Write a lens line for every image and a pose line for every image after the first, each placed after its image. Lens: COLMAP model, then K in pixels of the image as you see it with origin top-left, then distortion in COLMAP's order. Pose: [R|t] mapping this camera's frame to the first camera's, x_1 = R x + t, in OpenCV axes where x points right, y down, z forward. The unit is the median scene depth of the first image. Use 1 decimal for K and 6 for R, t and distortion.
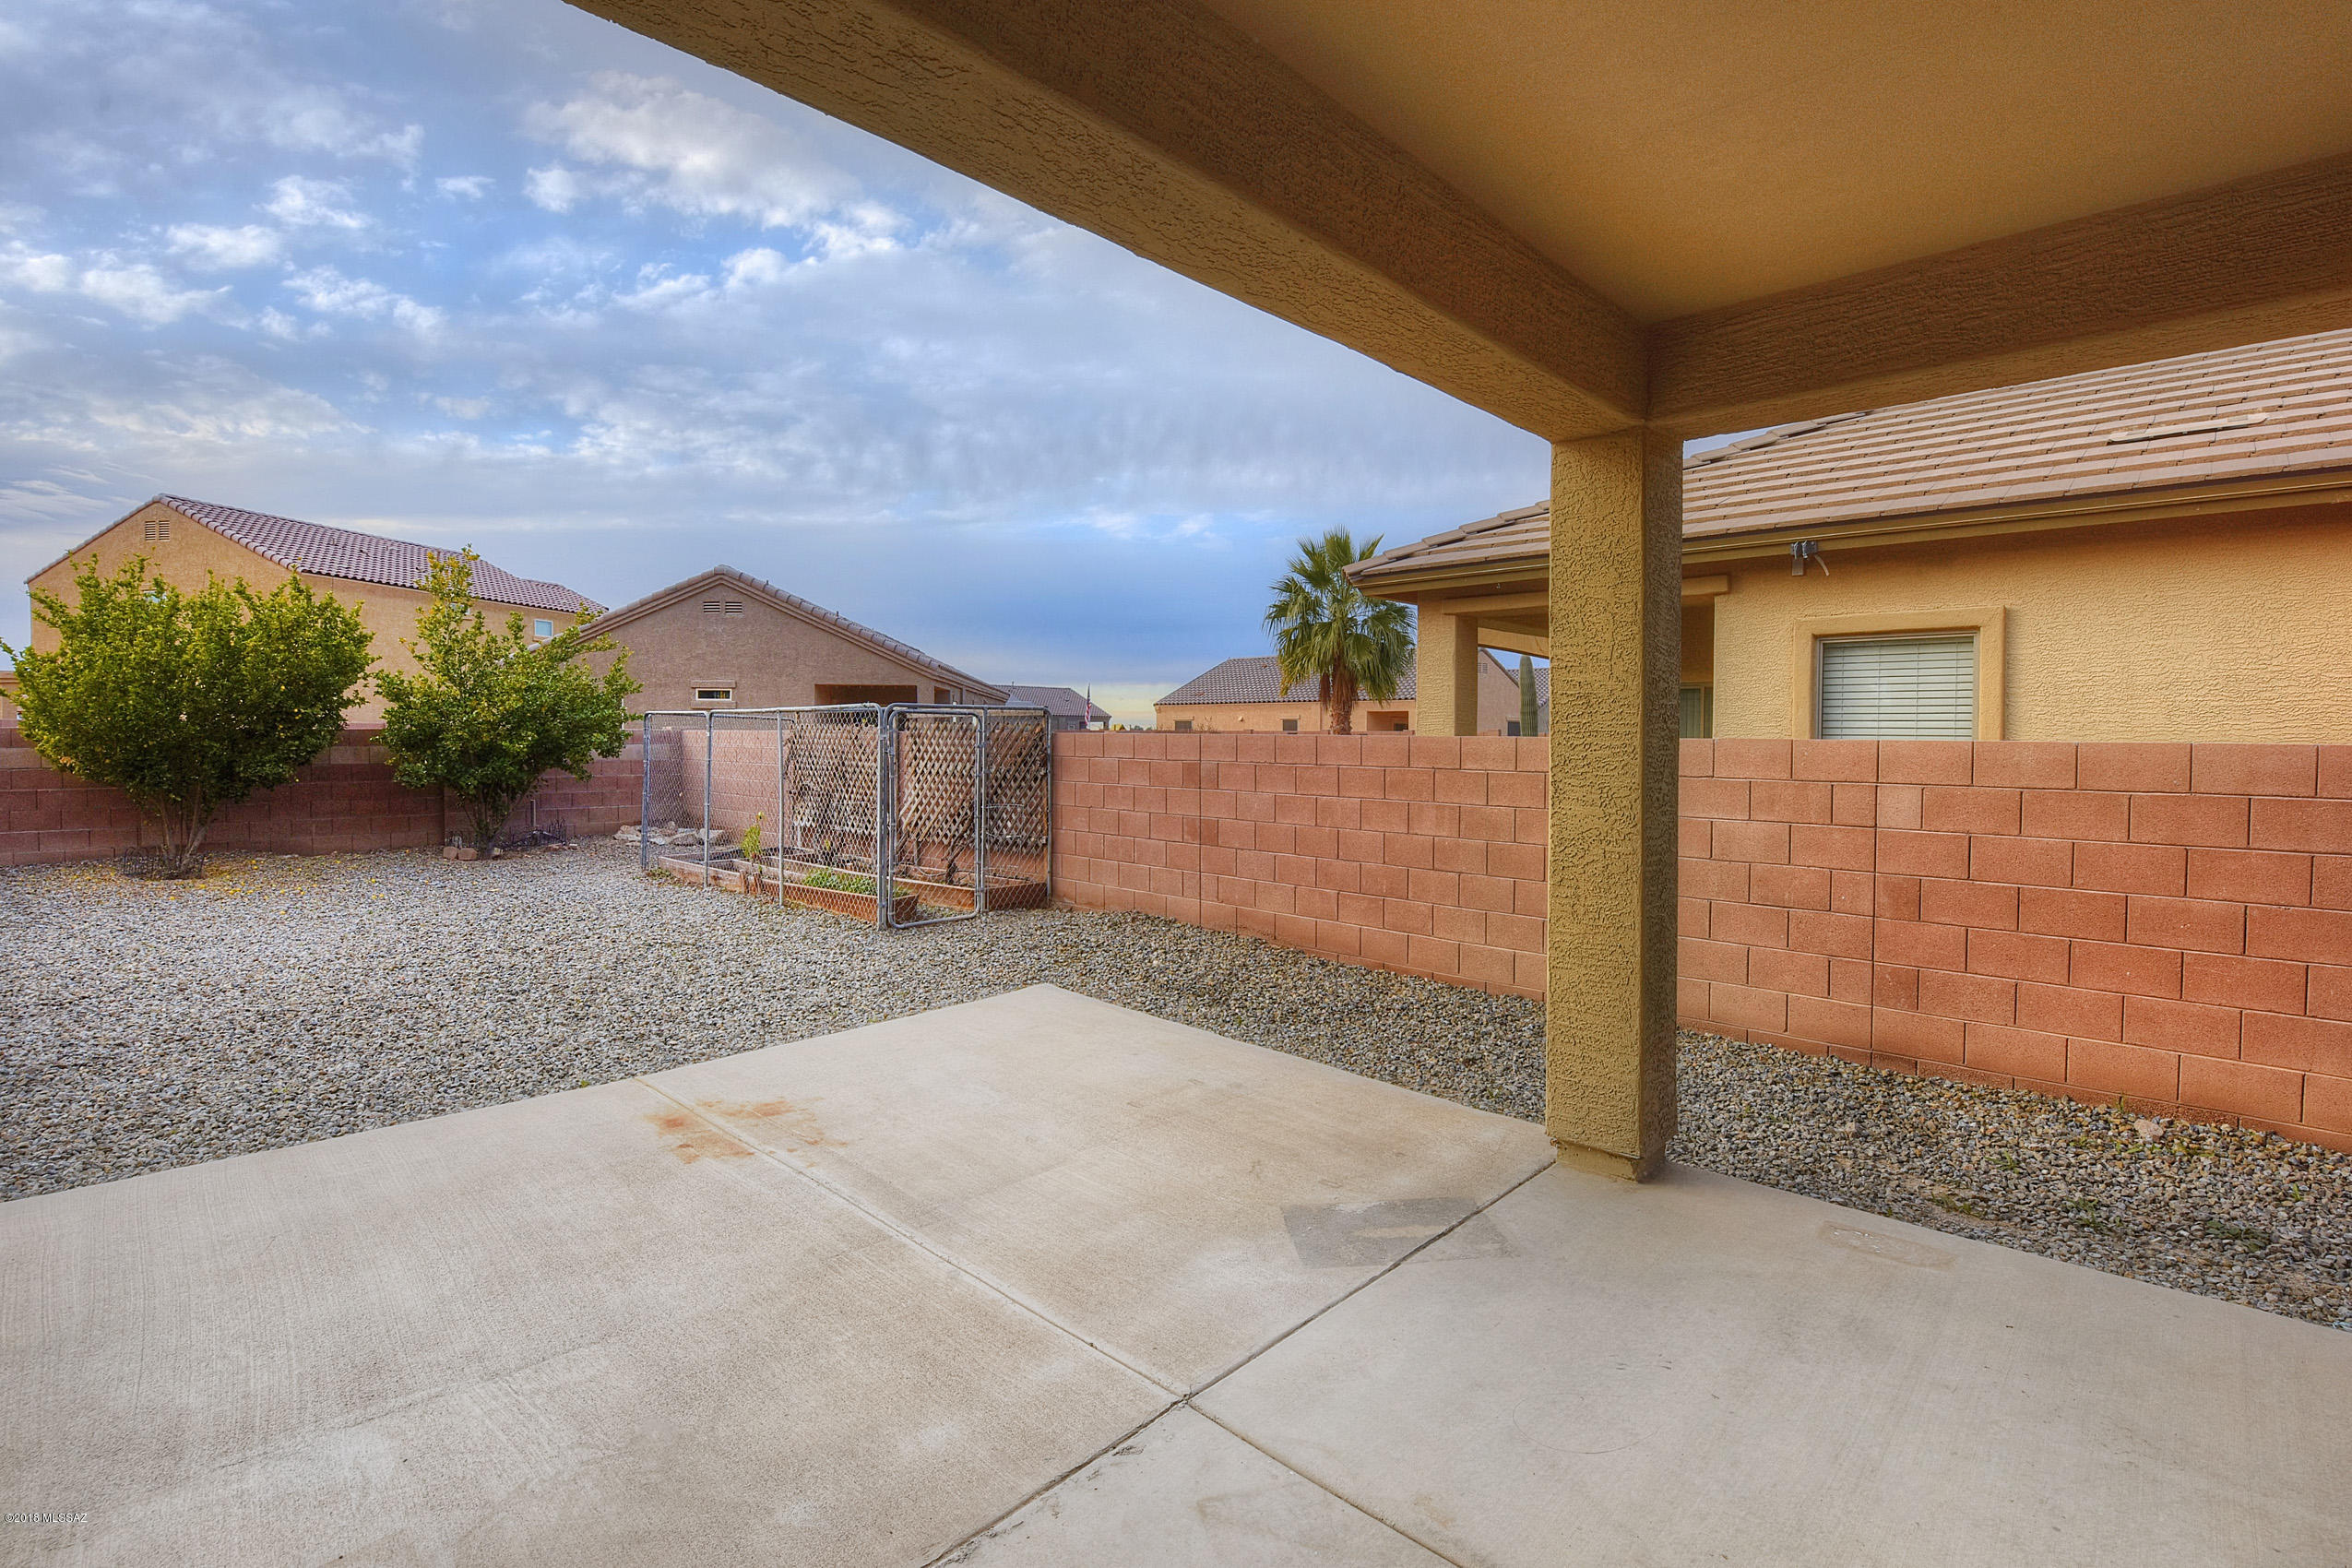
lens RADIAL K [[1081.1, 0, 1178.8], [0, 1081.1, 766.9], [0, 0, 1]] dist [-0.011317, -0.002703]
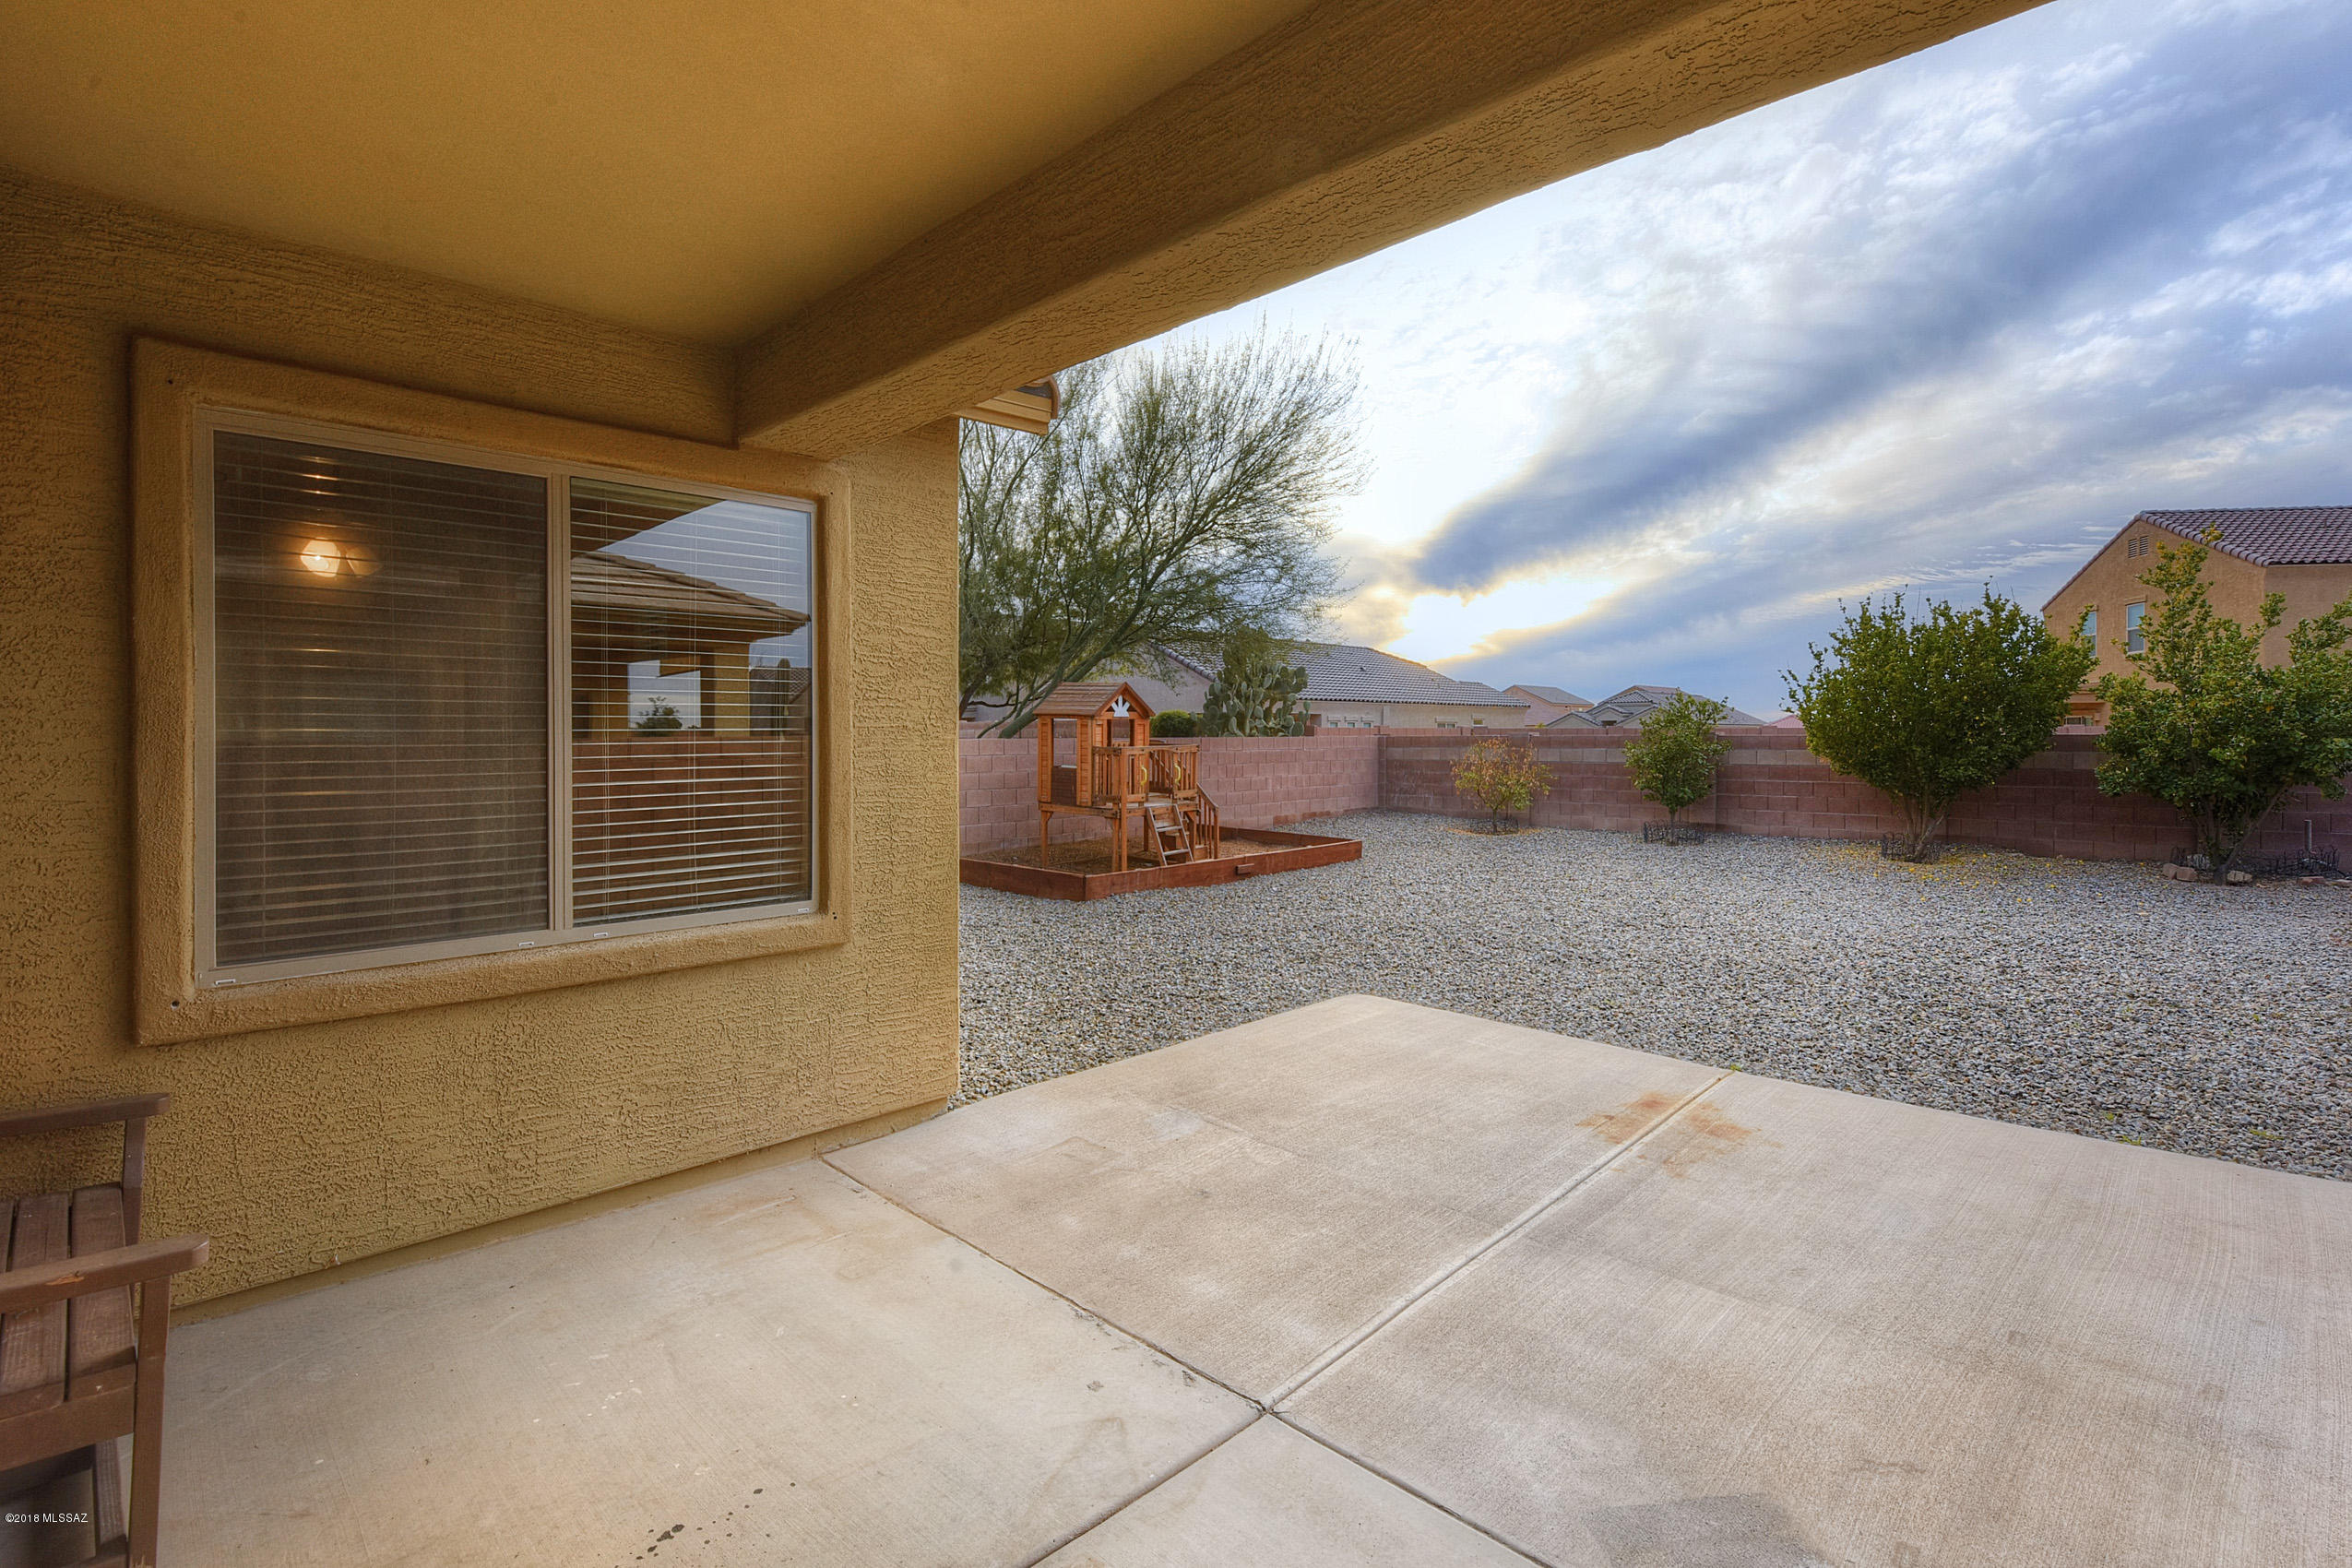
lens RADIAL K [[1081.1, 0, 1227.2], [0, 1081.1, 741.0], [0, 0, 1]] dist [-0.011317, -0.002703]
pose [[0.013315, 0.000926, -0.999911, 0.649318], [-0.029432, 0.999567, 0.000534, -0.018787], [0.999478, 0.029422, 0.013337, 0.606741]]
